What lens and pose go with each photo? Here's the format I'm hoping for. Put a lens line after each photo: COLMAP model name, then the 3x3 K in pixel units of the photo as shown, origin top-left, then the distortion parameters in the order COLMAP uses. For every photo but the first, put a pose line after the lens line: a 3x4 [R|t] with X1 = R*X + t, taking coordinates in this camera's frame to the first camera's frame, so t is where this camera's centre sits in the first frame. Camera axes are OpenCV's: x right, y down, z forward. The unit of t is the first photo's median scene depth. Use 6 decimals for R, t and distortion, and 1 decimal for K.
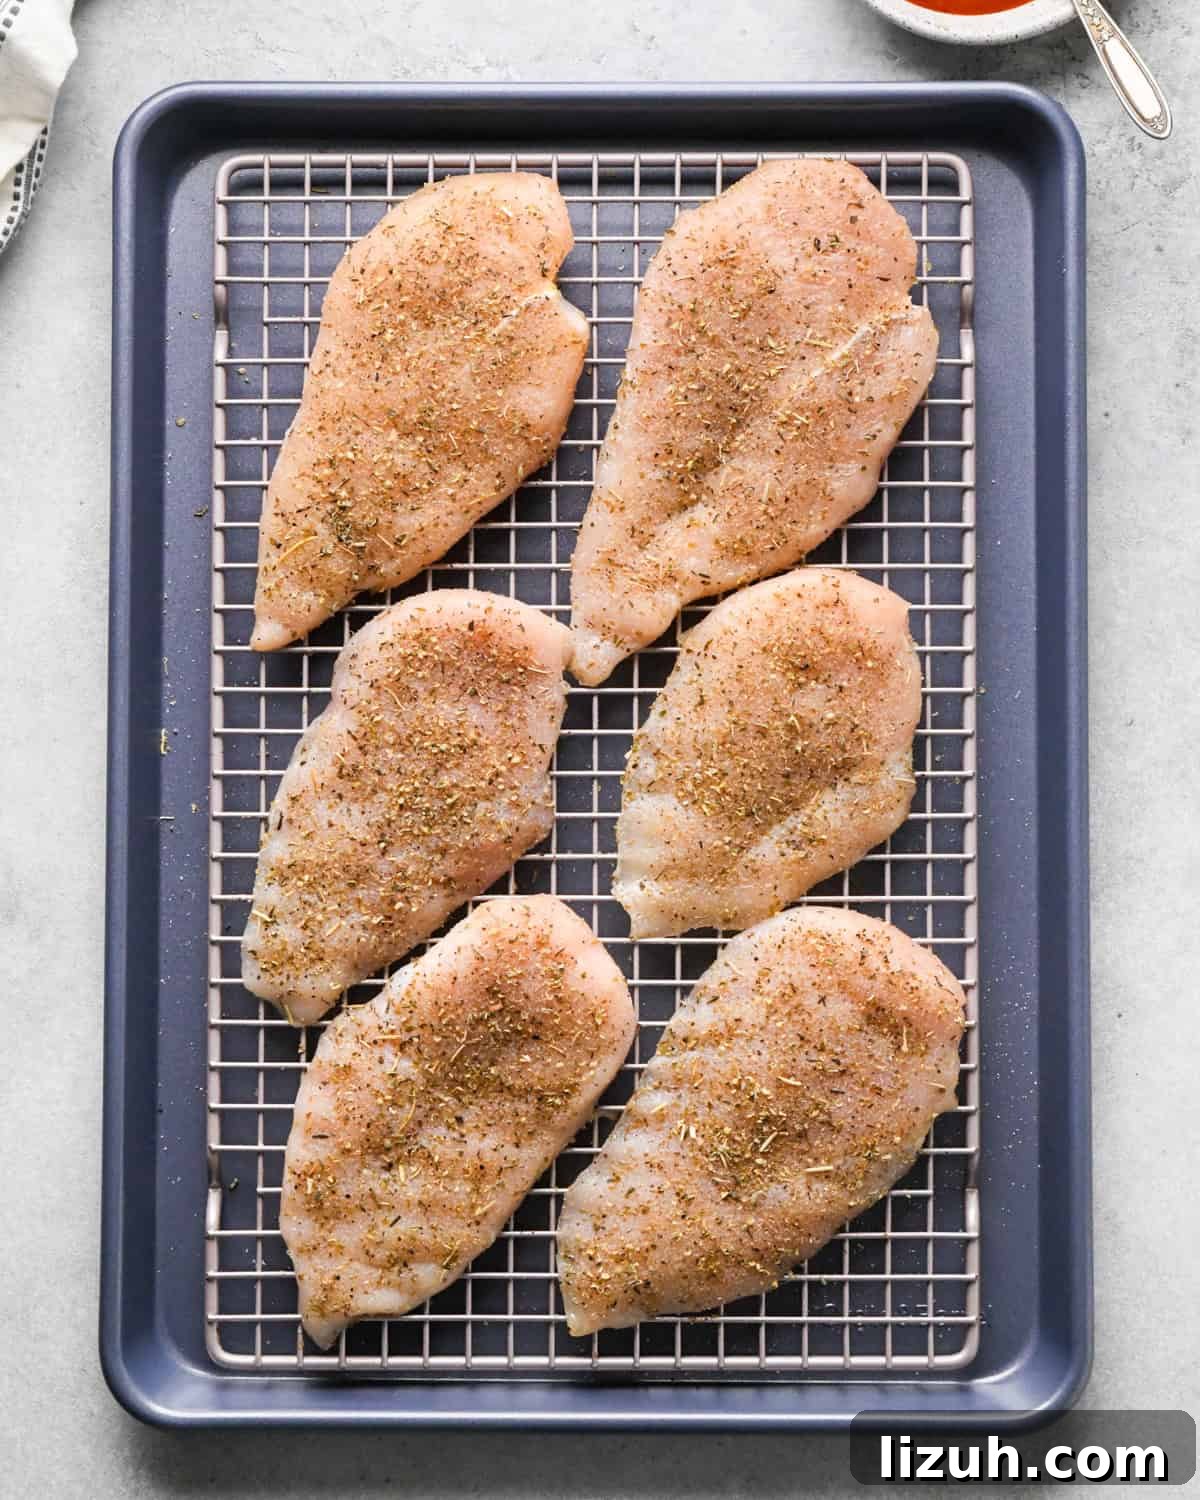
lens RADIAL K [[4640.1, 0, 601.8], [0, 4640.1, 779.5], [0, 0, 1]] dist [0.062891, 0.338933]
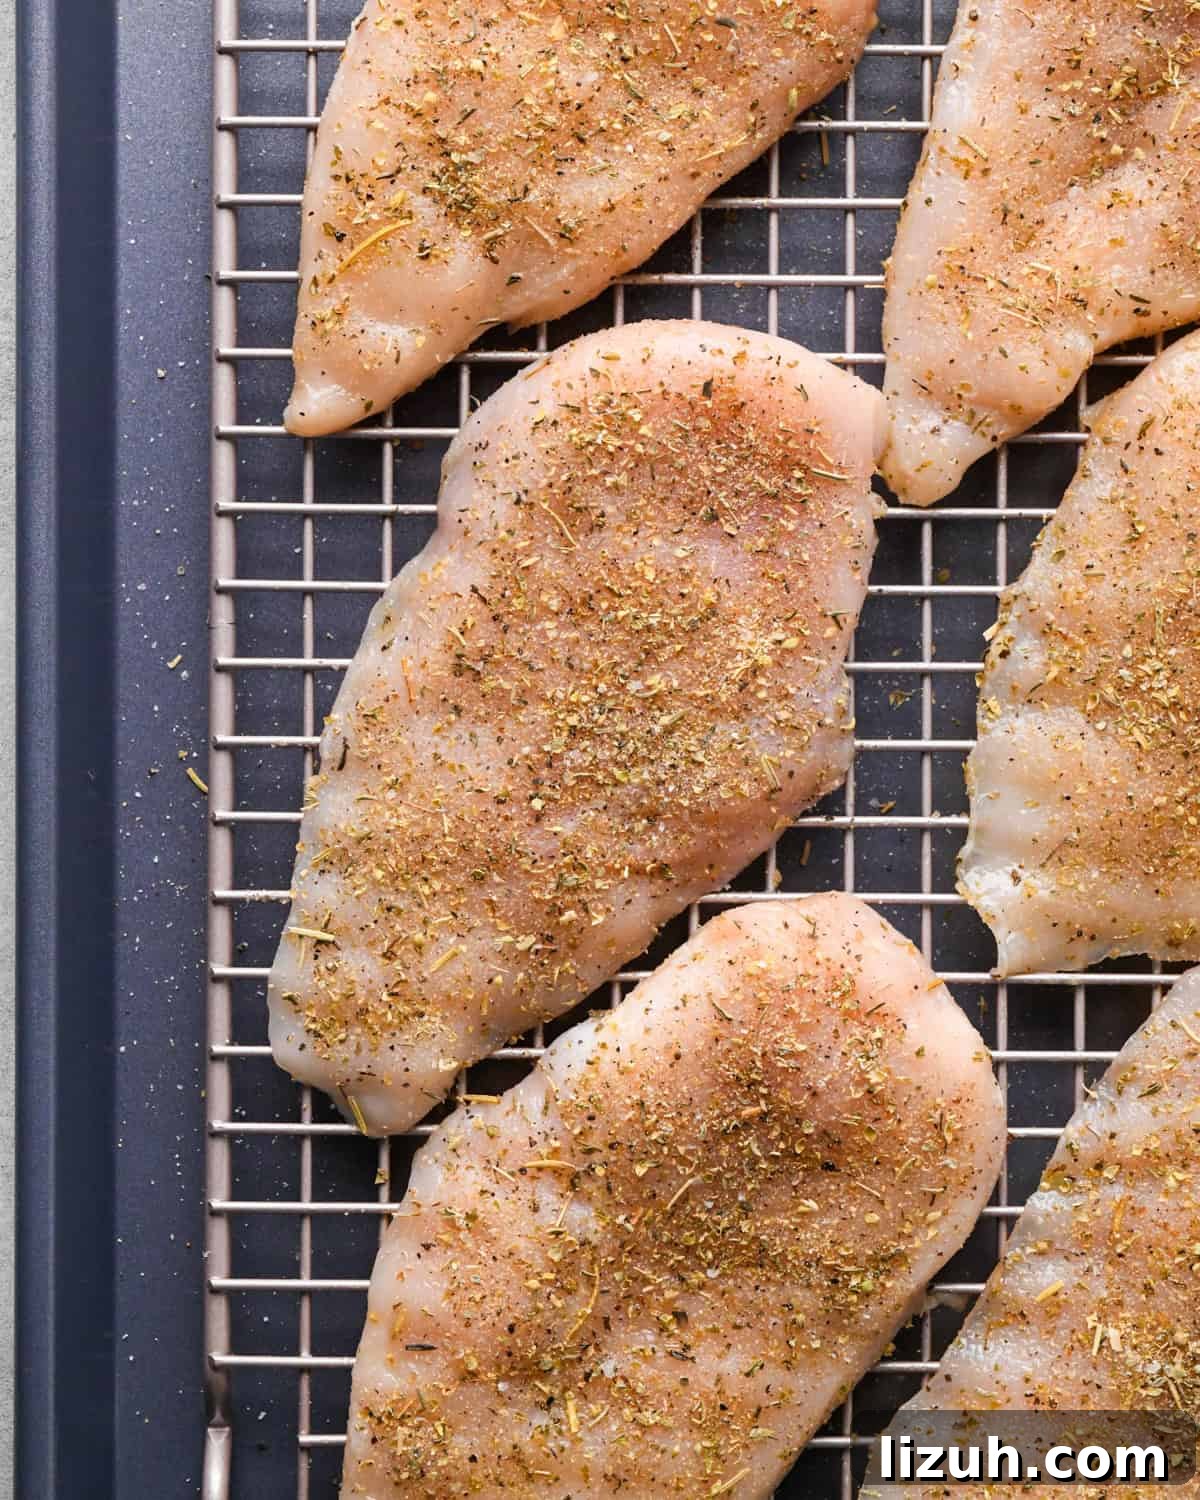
lens RADIAL K [[4097.0, 0, 600.0], [0, 4097.0, 750.0], [0, 0, 1]] dist [-0.012370, 1.124539]
pose [[0.999431, 0.003096, 0.033588, -0.055522], [-0.004808, 0.998686, 0.051020, -0.015786], [-0.033386, -0.051152, 0.998133, 0.528079]]
